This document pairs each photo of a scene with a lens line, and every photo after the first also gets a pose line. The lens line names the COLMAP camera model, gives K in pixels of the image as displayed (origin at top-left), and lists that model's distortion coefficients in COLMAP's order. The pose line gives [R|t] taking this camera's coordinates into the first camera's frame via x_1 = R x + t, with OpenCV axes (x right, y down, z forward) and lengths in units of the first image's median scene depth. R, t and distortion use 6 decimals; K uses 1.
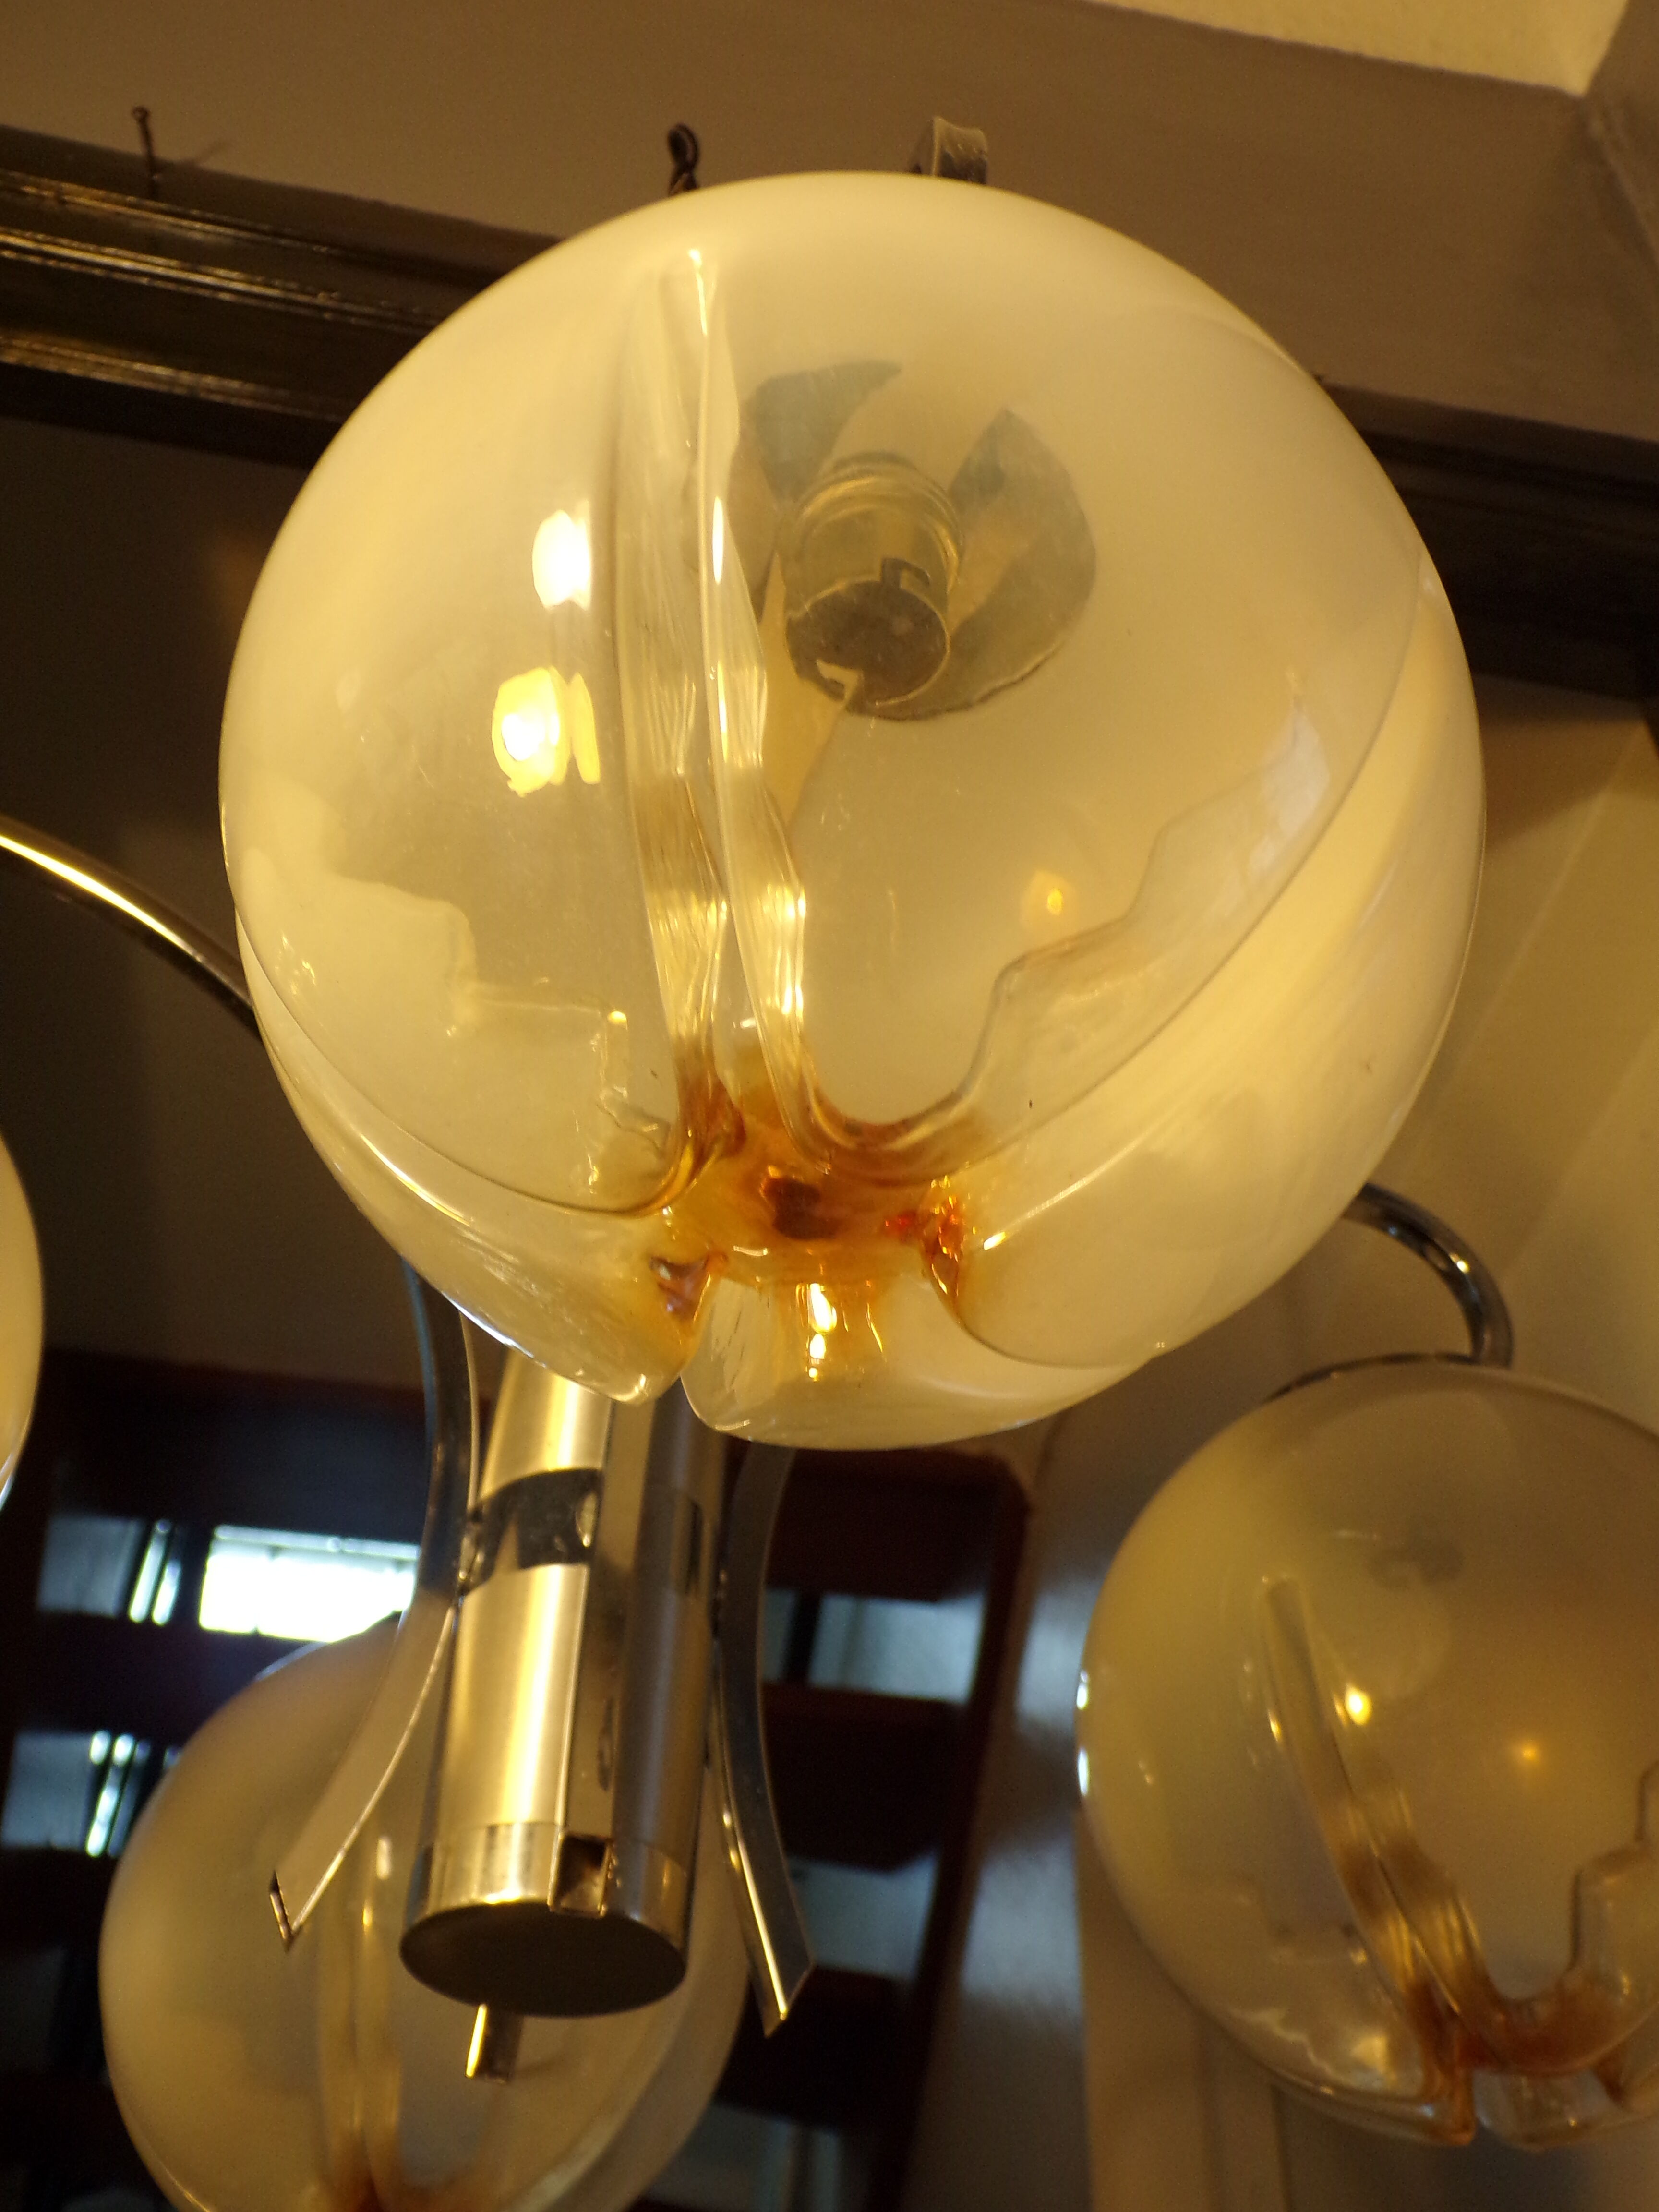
lens RADIAL K [[1960.8, 0, 833.5], [0, 1960.8, 1144.5], [0, 0, 1]] dist [0.007897, -0.002450]
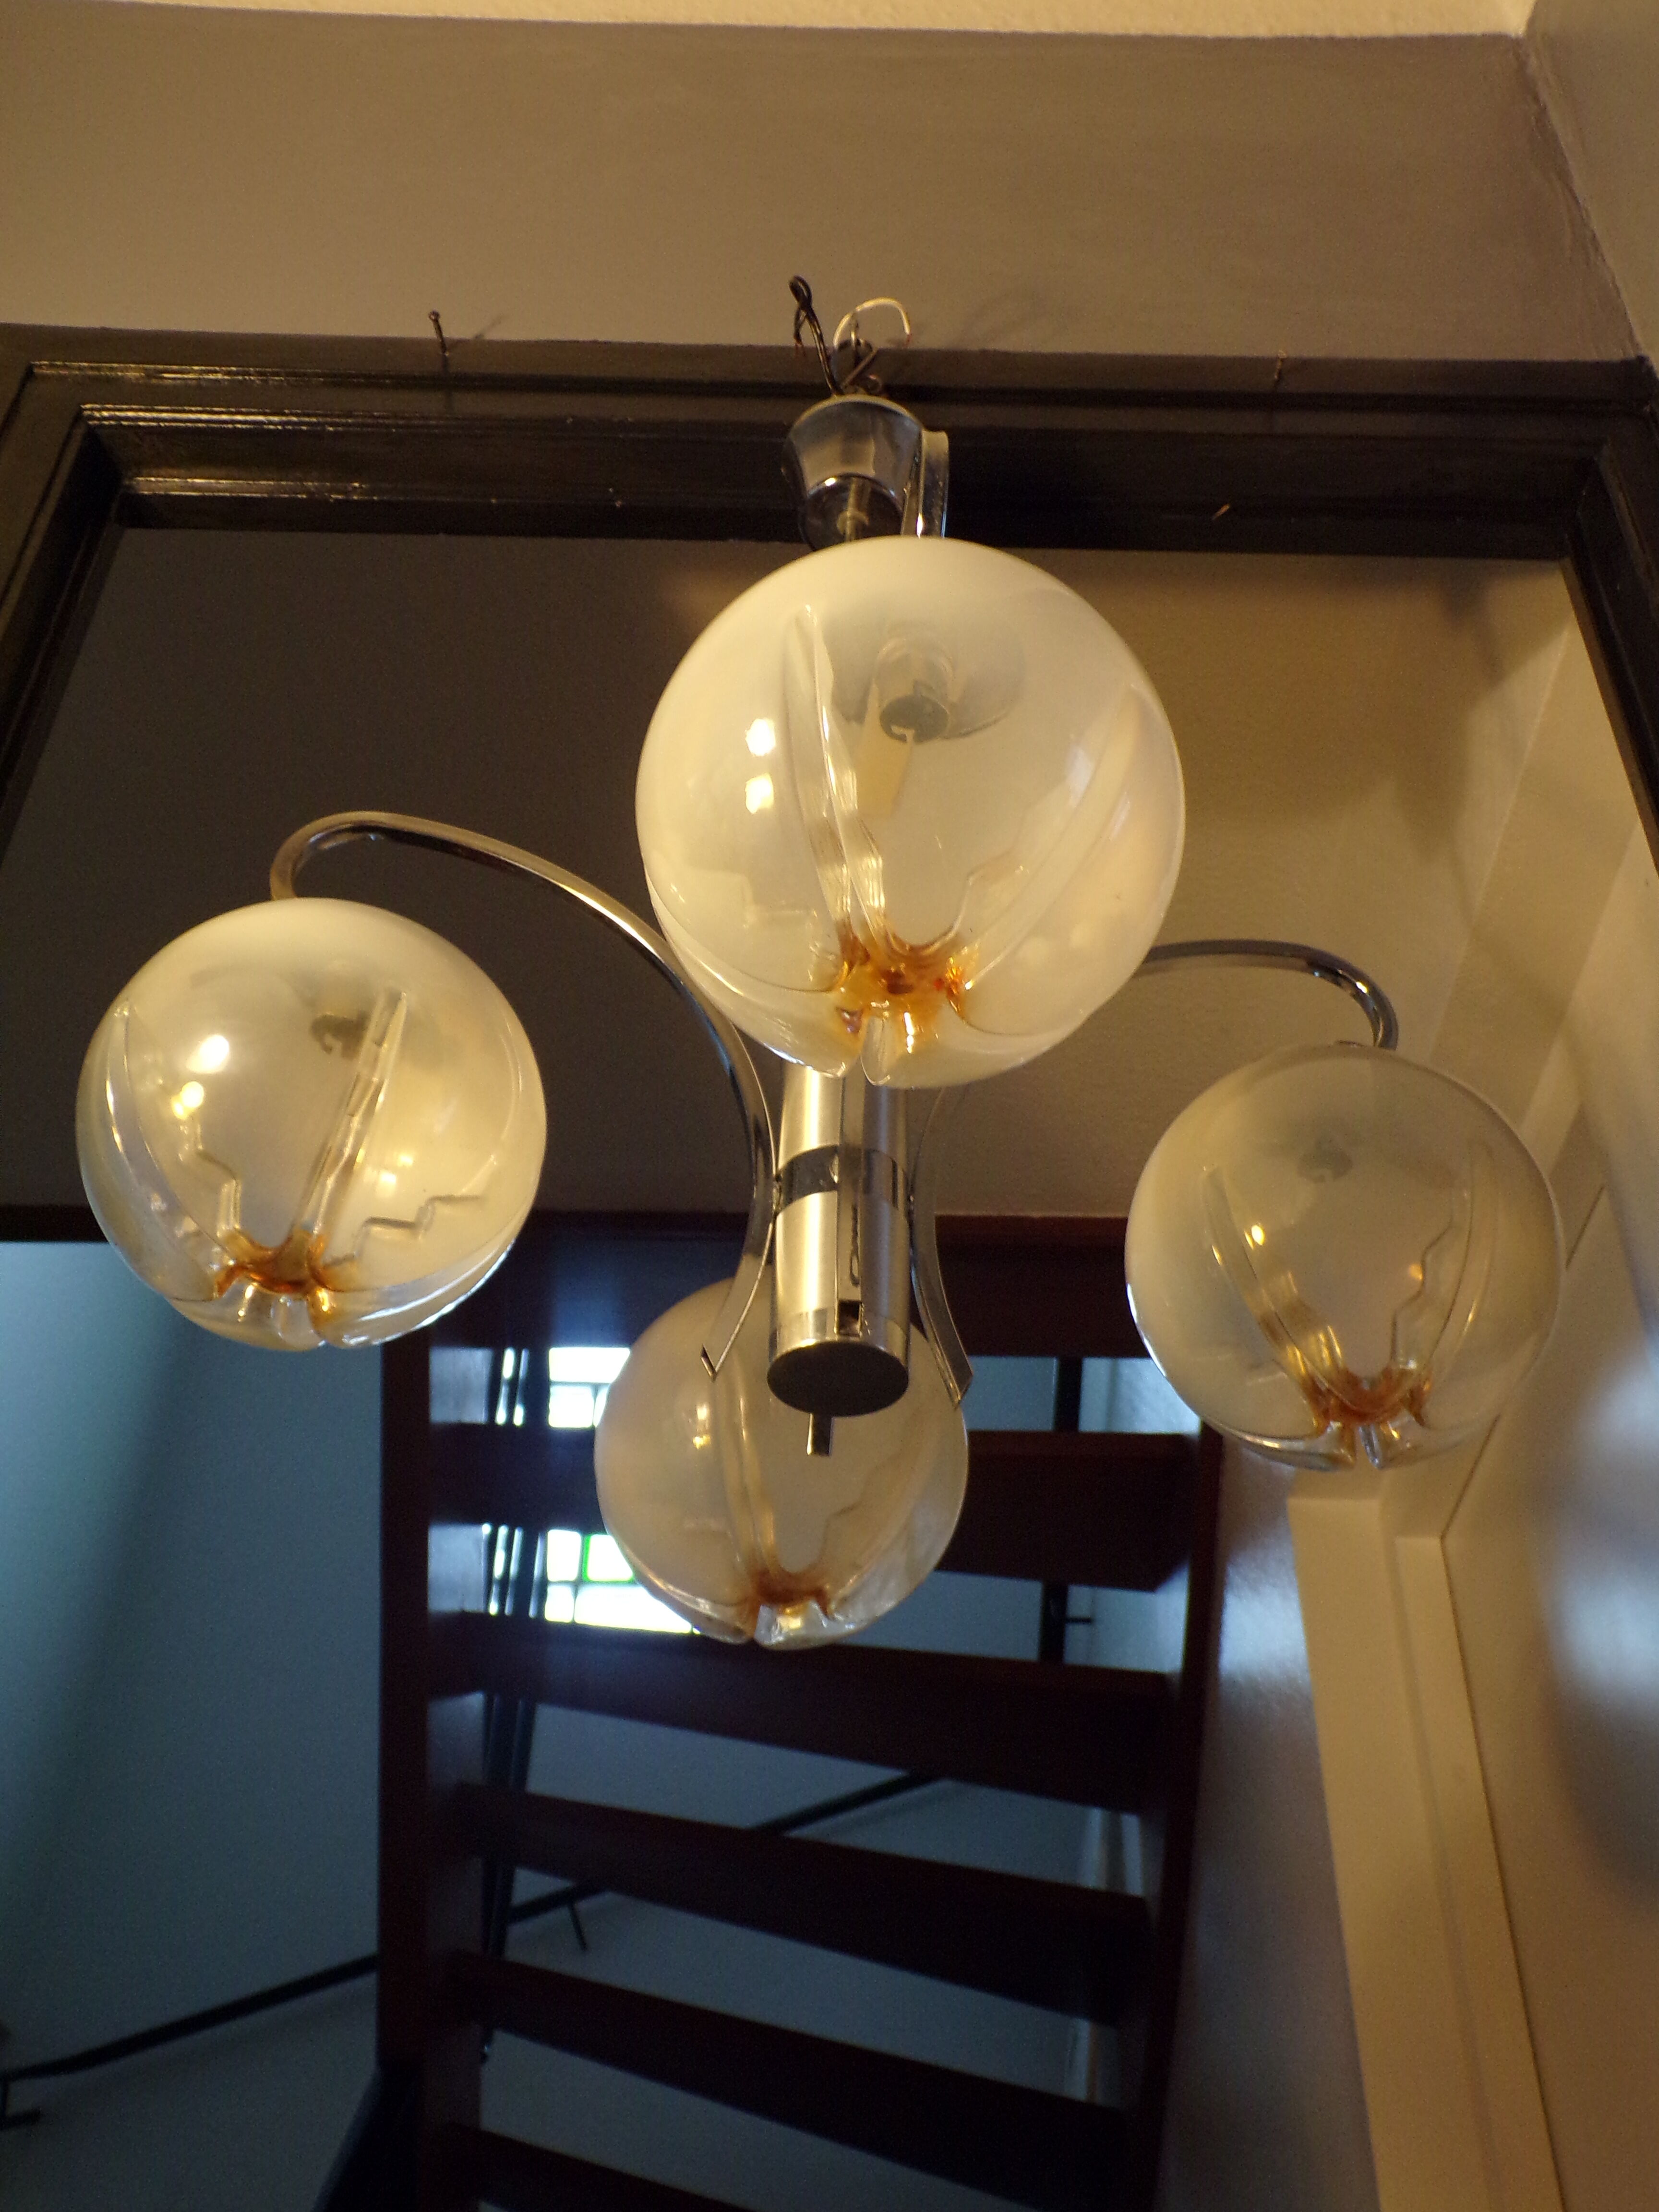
lens RADIAL K [[2051.4, 0, 829.8], [0, 2051.4, 1229.7], [0, 0, 1]] dist [-0.060252, -0.001533]
pose [[0.985488, -0.101613, -0.135975, 0.179428], [0.117169, 0.986804, 0.111759, 0.033631], [0.122824, -0.126069, 0.984389, -1.294547]]
